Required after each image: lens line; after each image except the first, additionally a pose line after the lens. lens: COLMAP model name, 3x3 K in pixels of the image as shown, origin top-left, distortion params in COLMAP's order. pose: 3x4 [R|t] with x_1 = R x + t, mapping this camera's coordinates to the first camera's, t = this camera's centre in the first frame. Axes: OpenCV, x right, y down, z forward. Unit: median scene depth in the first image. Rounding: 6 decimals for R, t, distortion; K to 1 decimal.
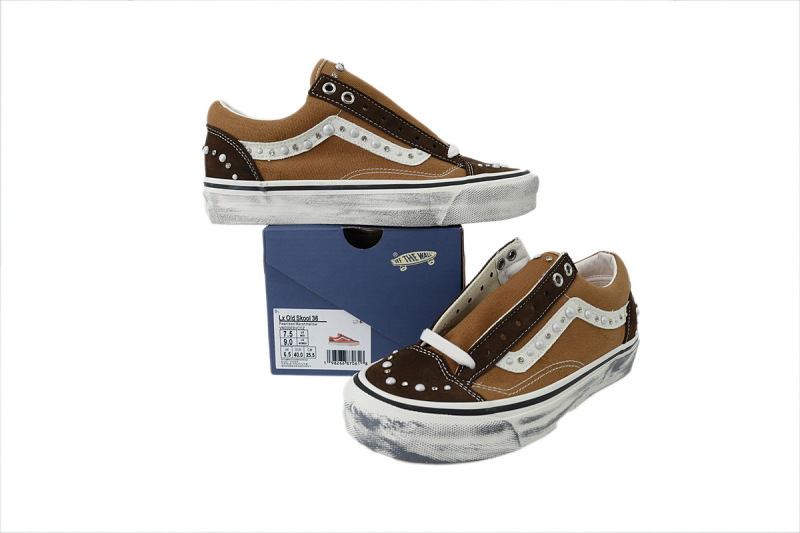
lens RADIAL K [[553.4, 0, 400.0], [0, 553.4, 266.5], [0, 0, 1]] dist [0.003267, -0.000263]
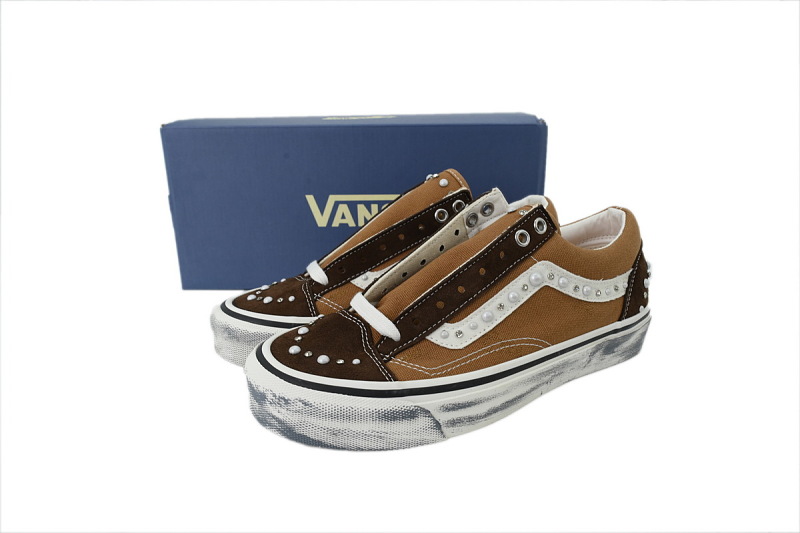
lens RADIAL K [[553.4, 0, 400.0], [0, 553.4, 266.5], [0, 0, 1]] dist [0.003267, -0.000263]
pose [[0.981371, 0.031696, -0.189489, 0.283211], [-0.019631, 0.997678, 0.065212, 0.017296], [0.191116, -0.060277, 0.979715, 0.183999]]
